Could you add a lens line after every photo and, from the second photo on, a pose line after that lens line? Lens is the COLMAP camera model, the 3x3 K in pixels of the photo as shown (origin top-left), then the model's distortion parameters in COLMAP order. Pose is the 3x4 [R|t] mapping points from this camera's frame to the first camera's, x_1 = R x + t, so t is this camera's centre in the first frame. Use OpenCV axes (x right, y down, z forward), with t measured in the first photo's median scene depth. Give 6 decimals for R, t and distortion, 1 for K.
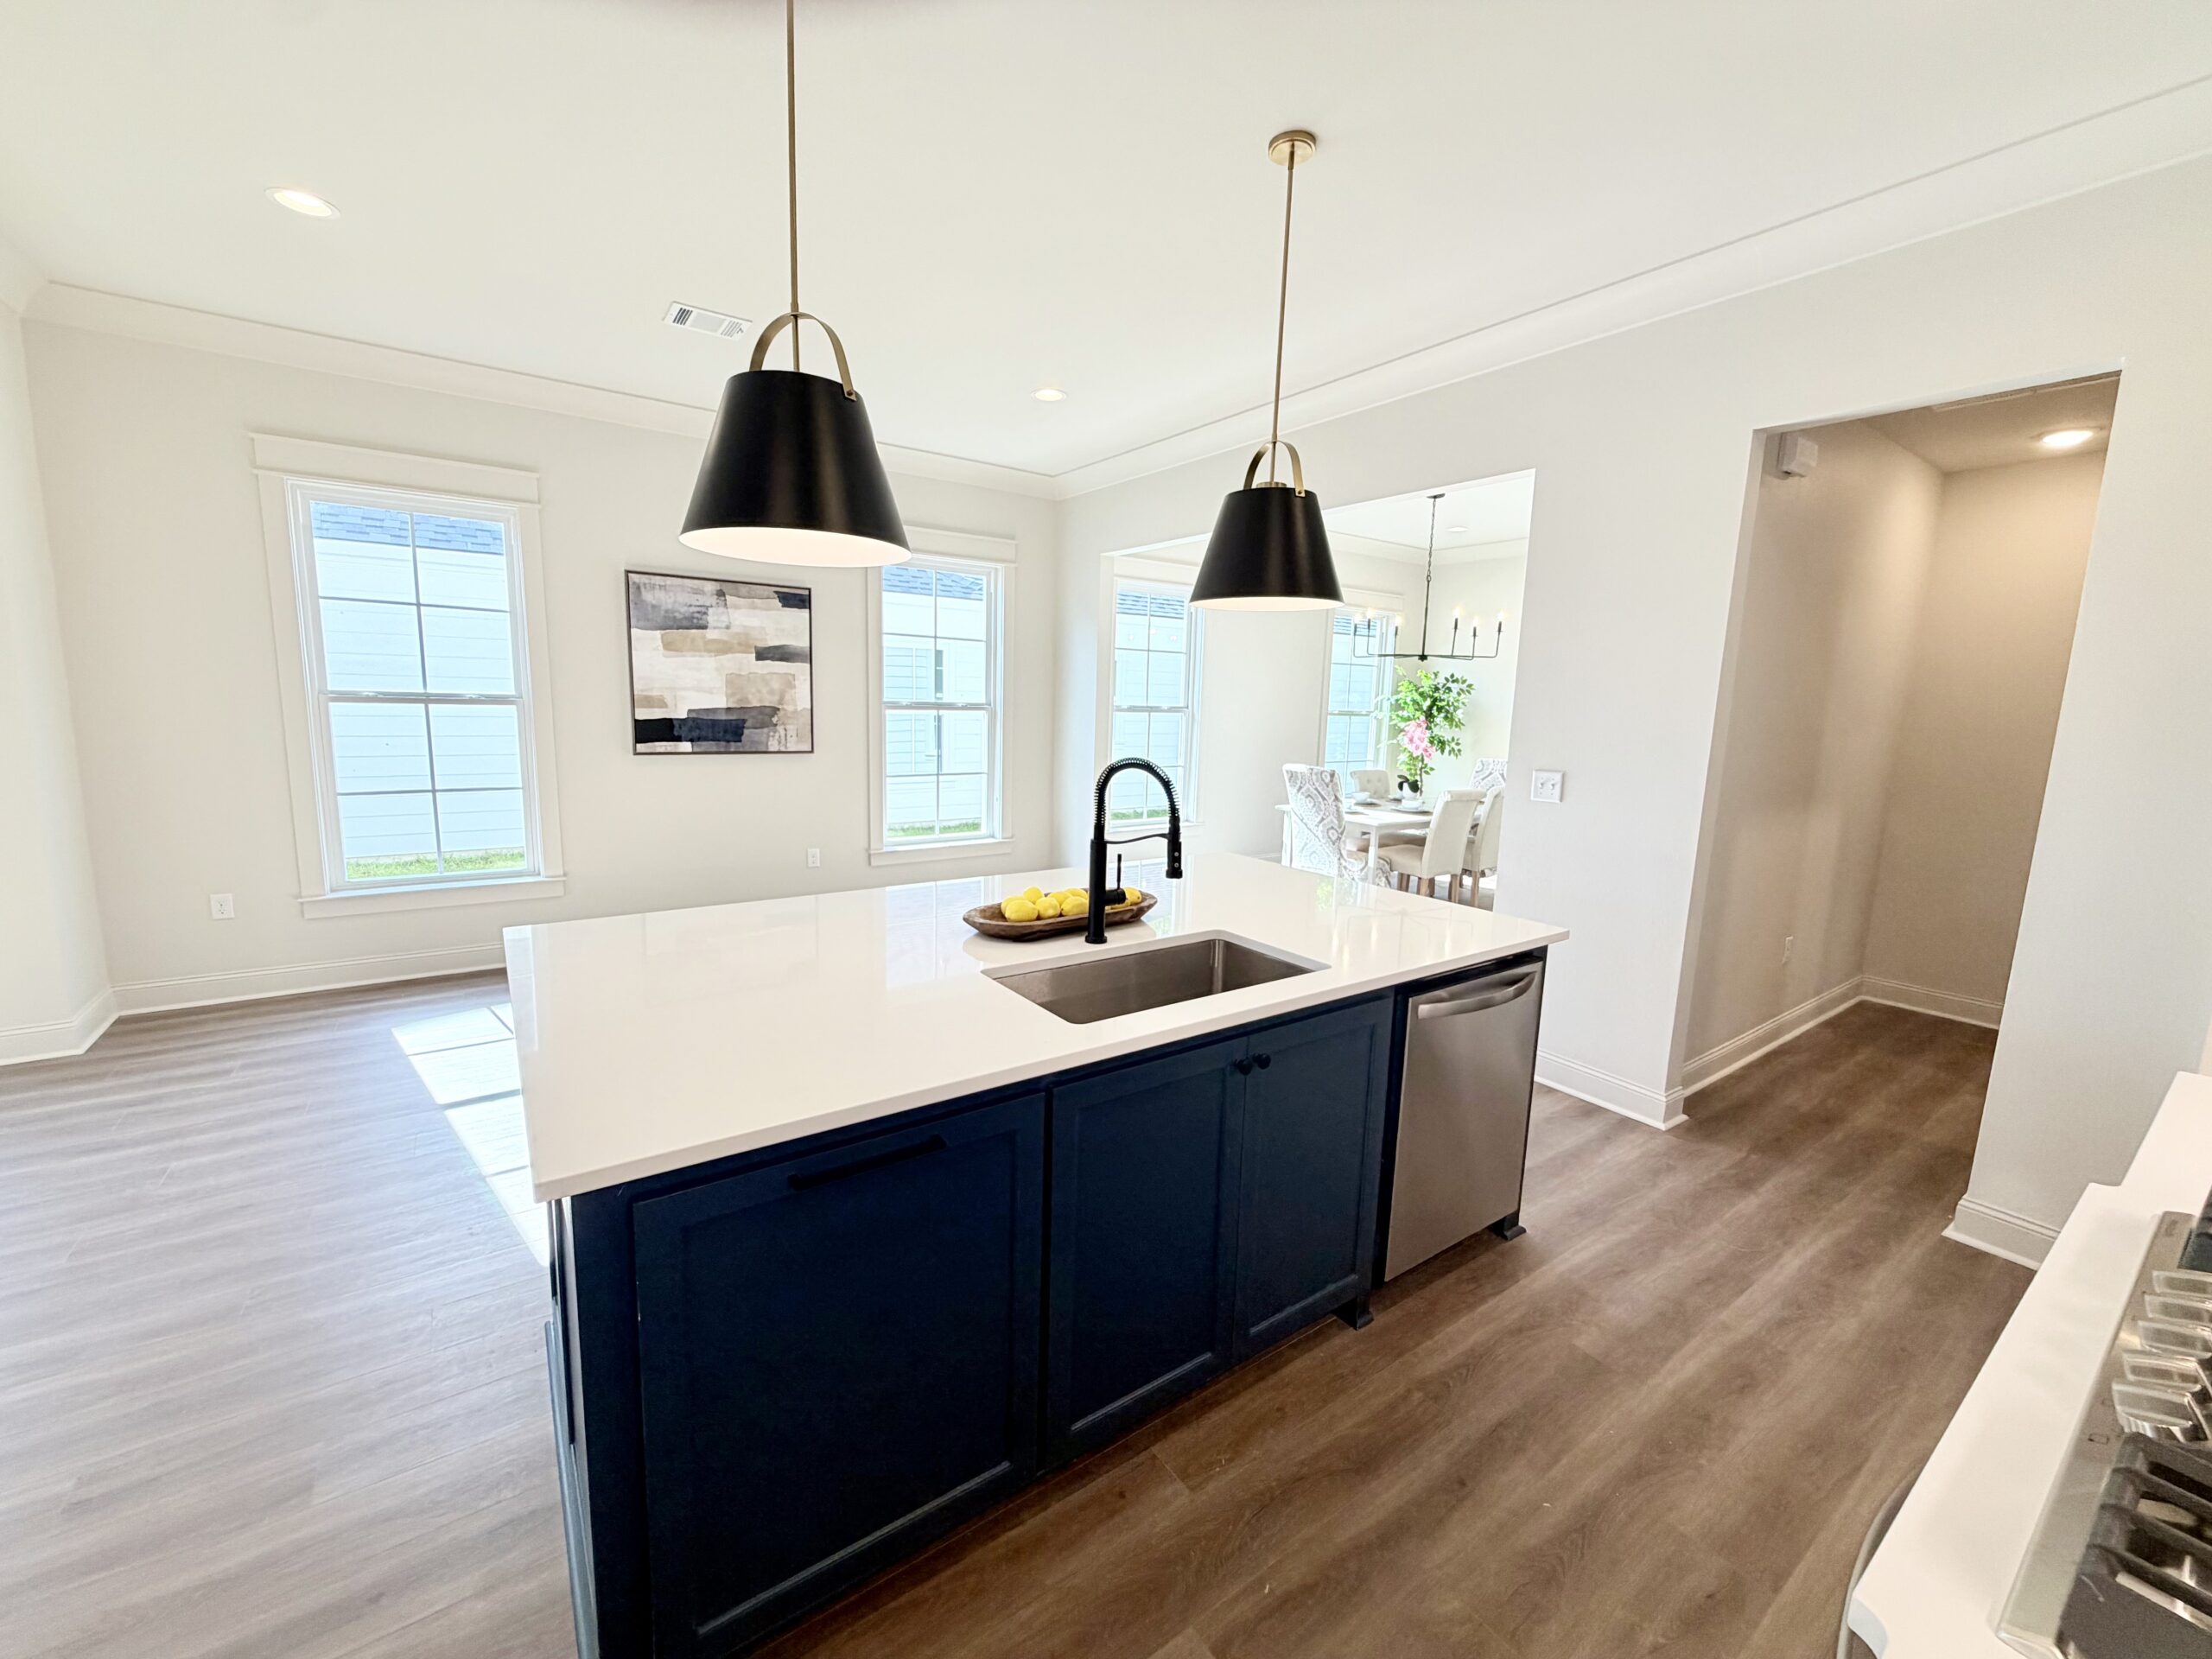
lens RADIAL K [[883.3, 0, 1106.0], [0, 883.3, 829.5], [0, 0, 1]] dist [0.001496, 0.000053]
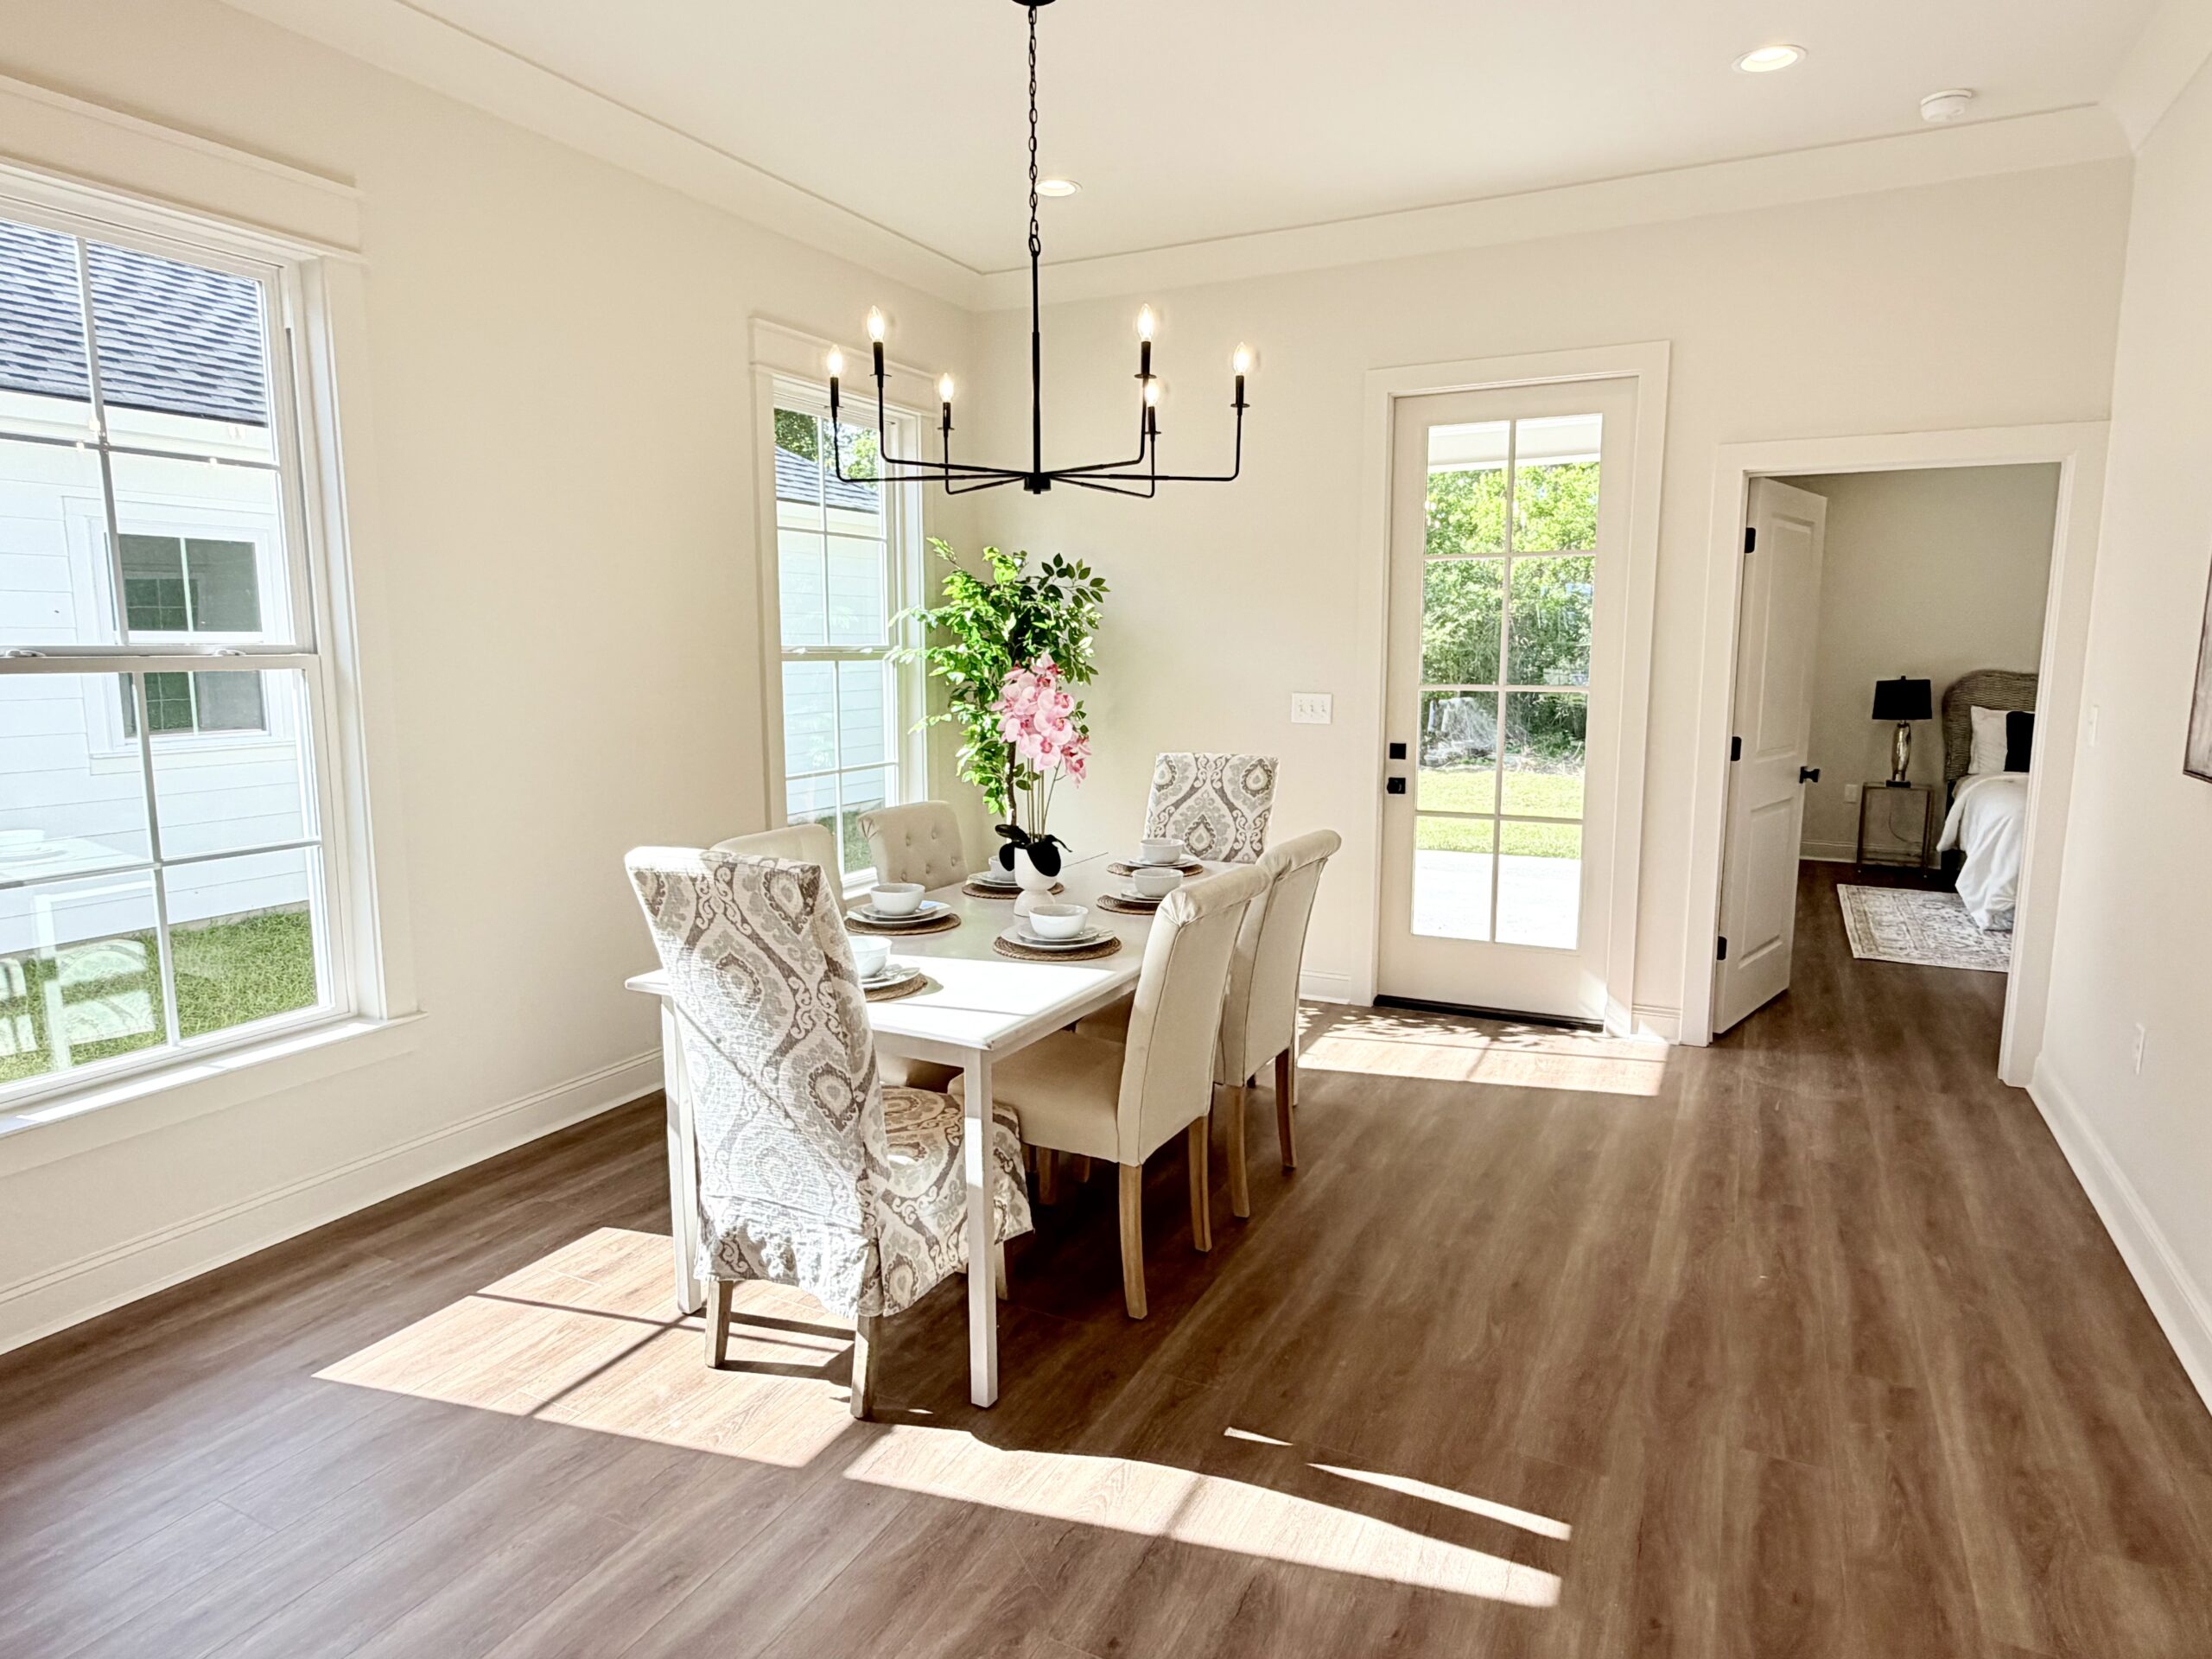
lens RADIAL K [[1286.9, 0, 1103.1], [0, 1286.9, 837.7], [0, 0, 1]] dist [-0.000467, 0.001070]
pose [[0.886823, -0.094100, 0.452428, 0.111674], [0.090526, 0.995454, 0.029600, -0.054601], [-0.453156, 0.014706, 0.891310, 0.426935]]
